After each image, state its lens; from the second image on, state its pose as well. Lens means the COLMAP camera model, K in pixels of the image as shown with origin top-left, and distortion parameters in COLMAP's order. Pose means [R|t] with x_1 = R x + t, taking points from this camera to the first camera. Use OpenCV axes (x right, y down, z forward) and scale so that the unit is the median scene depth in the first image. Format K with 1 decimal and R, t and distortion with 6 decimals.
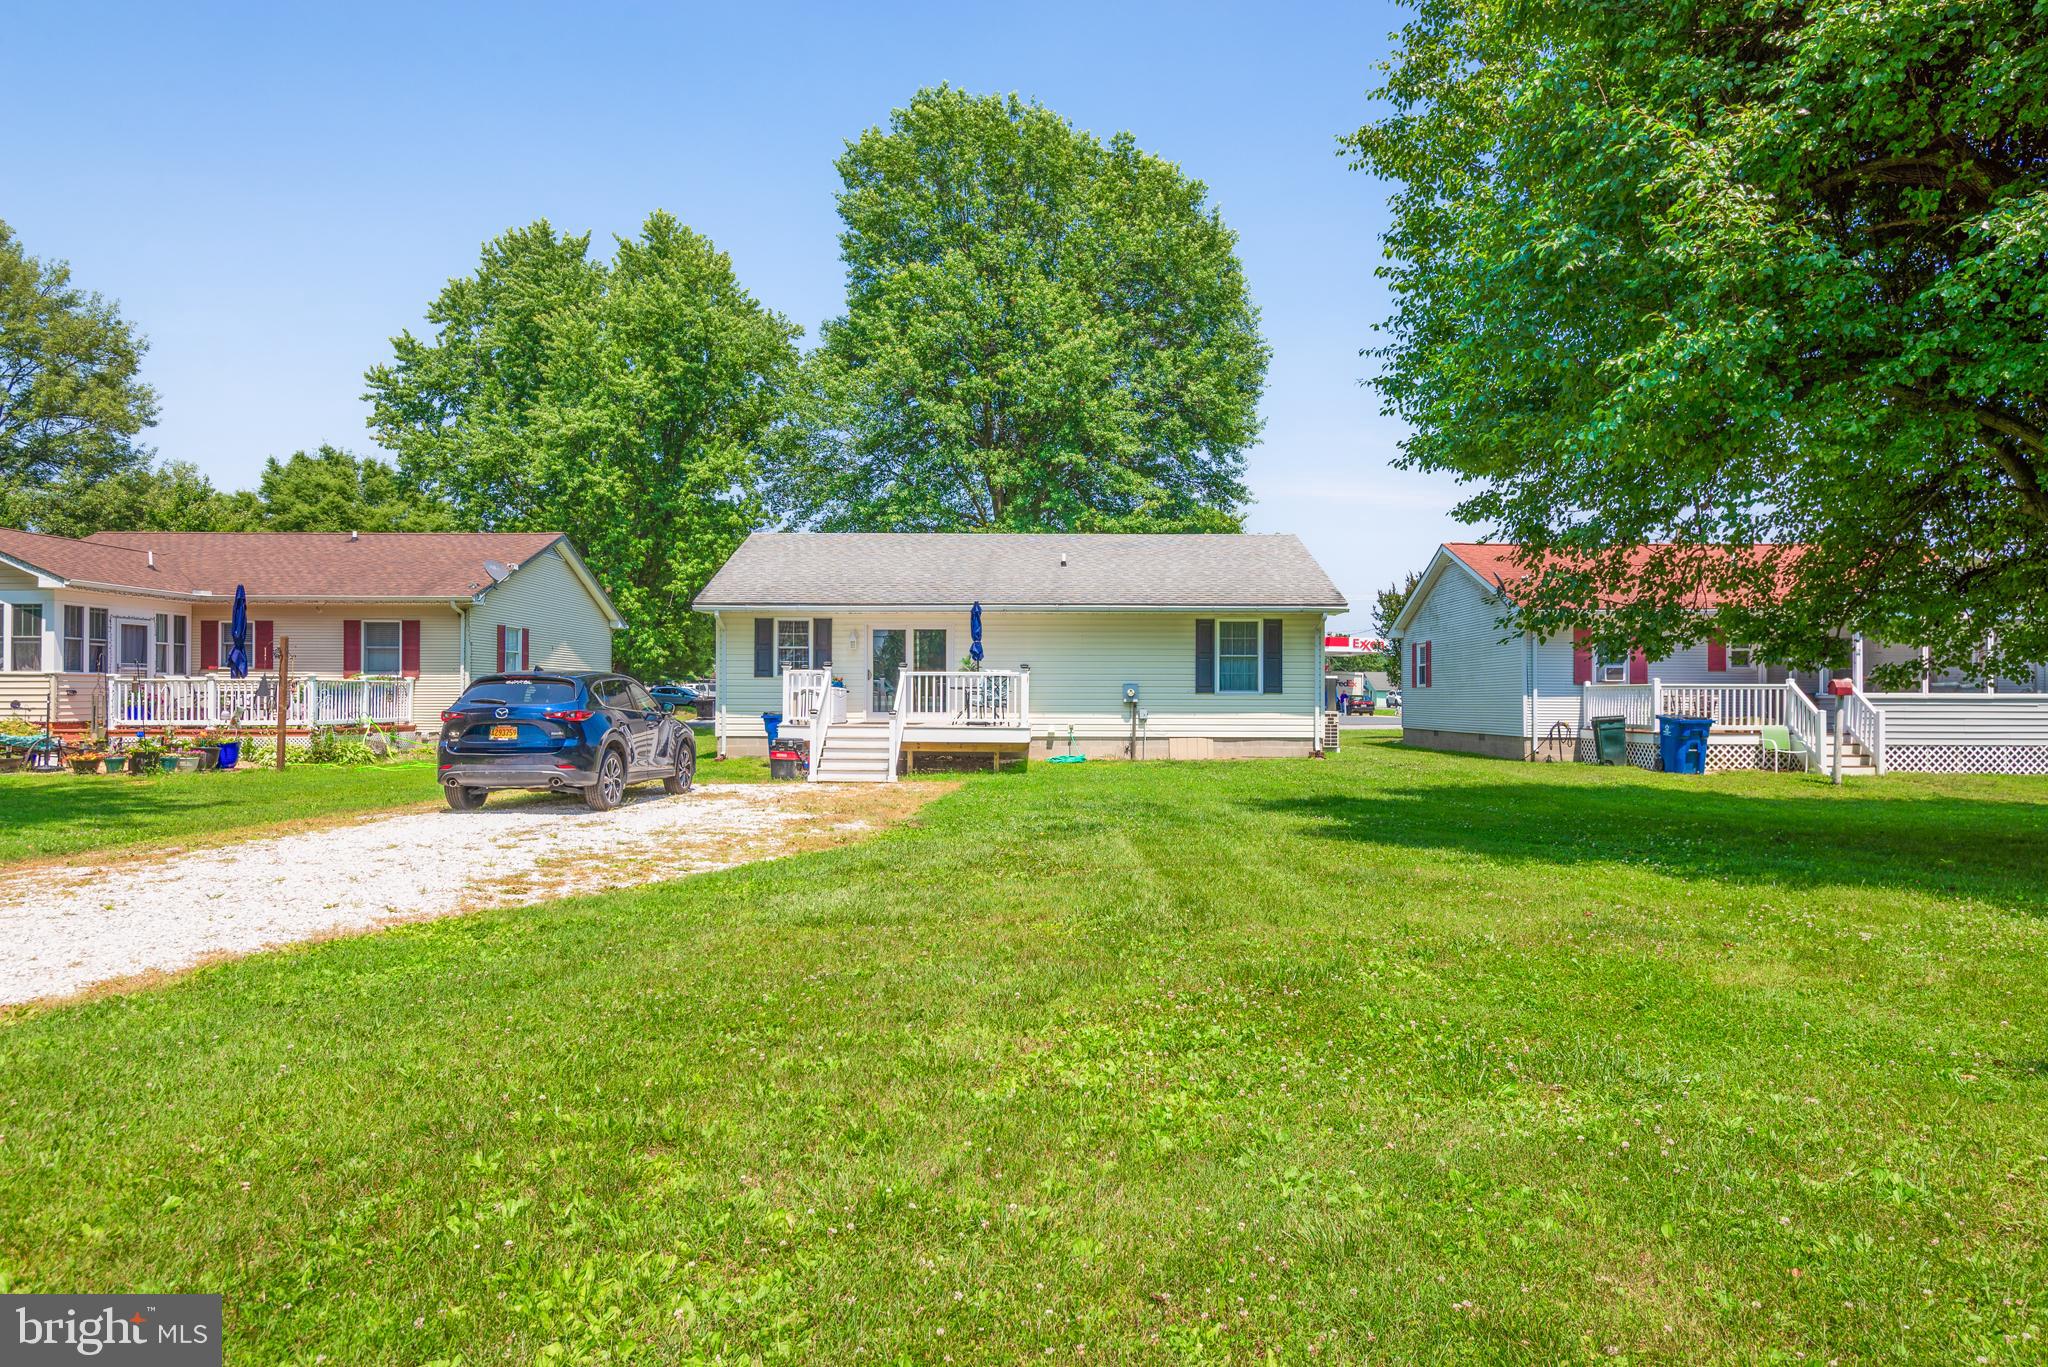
lens RADIAL K [[1145.2, 0, 1024.0], [0, 1145.2, 683.5], [0, 0, 1]] dist [0.001304, -0.000035]
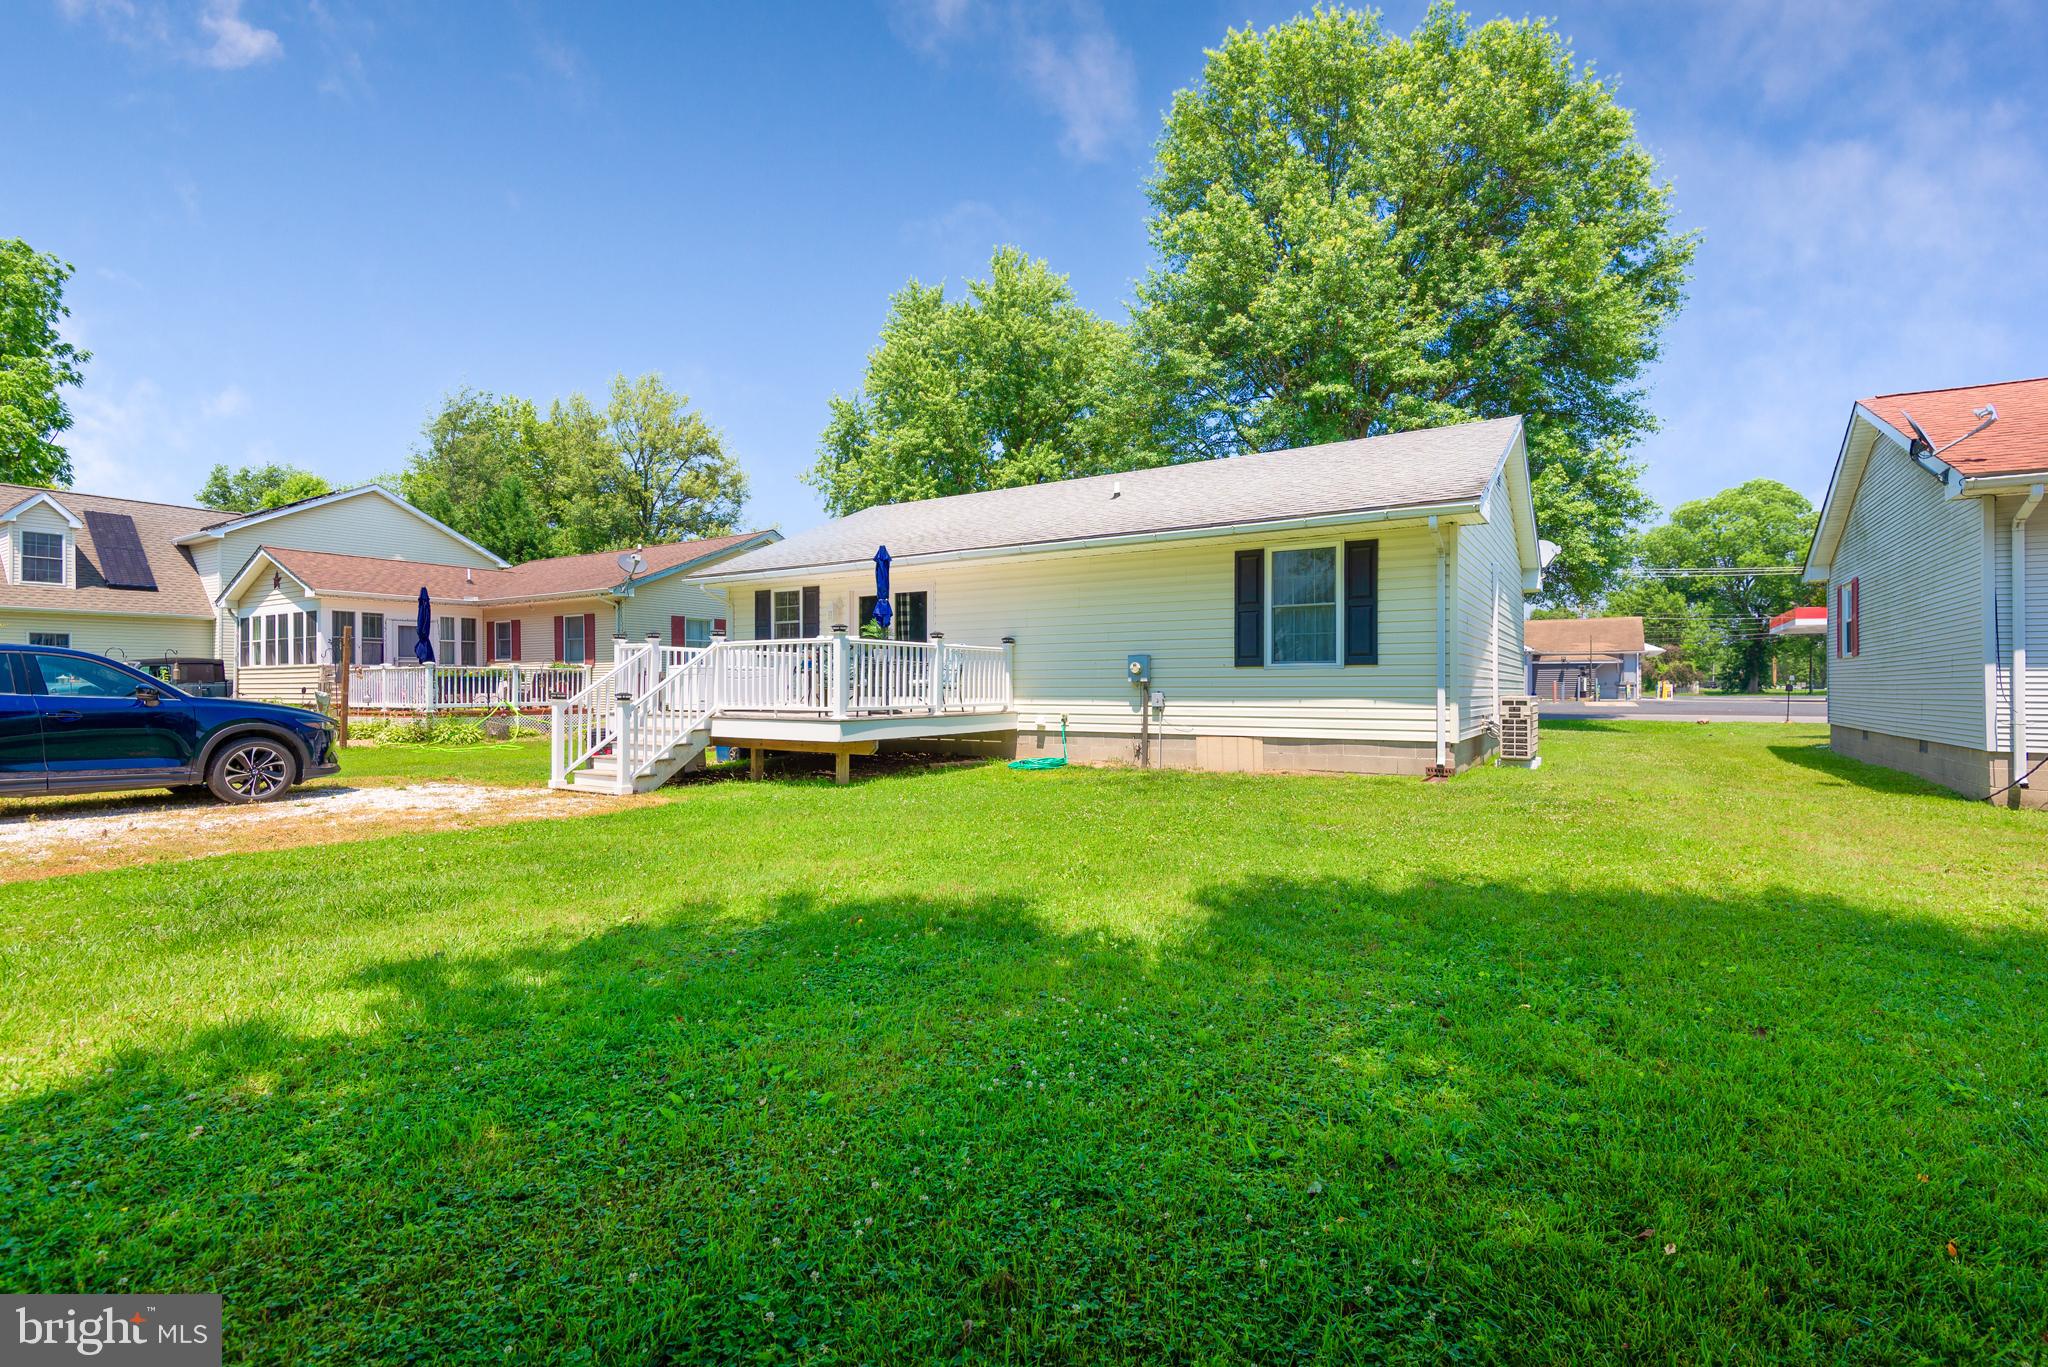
lens RADIAL K [[920.2, 0, 1024.0], [0, 920.2, 683.5], [0, 0, 1]] dist [-0.001998, -0.000486]
pose [[0.846451, -0.007187, -0.532418, 0.322166], [0.010893, 0.999933, 0.003820, 0.014418], [0.532355, -0.009033, 0.846473, 0.506135]]
